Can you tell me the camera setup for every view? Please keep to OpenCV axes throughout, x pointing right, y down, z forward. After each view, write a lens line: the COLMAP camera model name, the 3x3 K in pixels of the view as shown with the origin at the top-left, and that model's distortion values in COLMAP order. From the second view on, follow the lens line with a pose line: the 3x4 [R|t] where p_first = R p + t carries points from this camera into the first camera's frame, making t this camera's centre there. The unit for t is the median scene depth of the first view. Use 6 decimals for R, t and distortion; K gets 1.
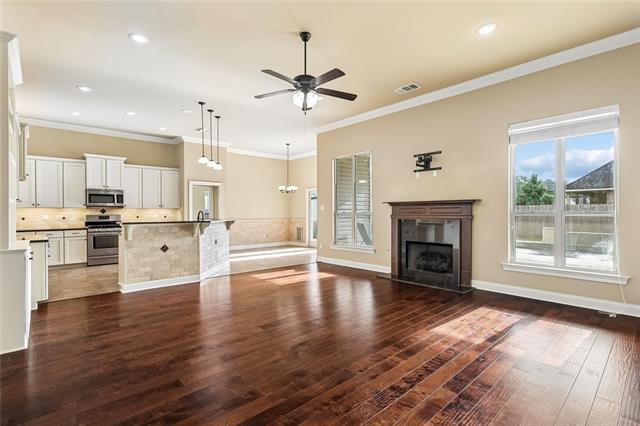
lens RADIAL K [[306.4, 0, 318.7], [0, 306.4, 215.3], [0, 0, 1]] dist [0.001682, 0.000452]
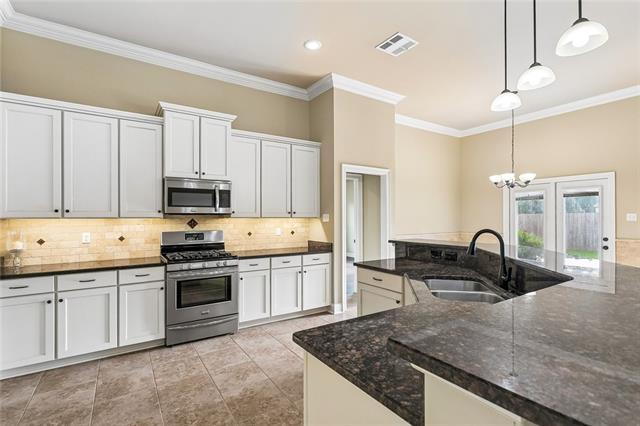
lens RADIAL K [[306.4, 0, 318.7], [0, 306.4, 215.3], [0, 0, 1]] dist [0.001682, 0.000452]
pose [[0.987823, -0.002778, -0.155556, -0.461345], [-0.000534, 0.999774, -0.021246, -0.018360], [0.155580, 0.021070, 0.987599, 0.587899]]
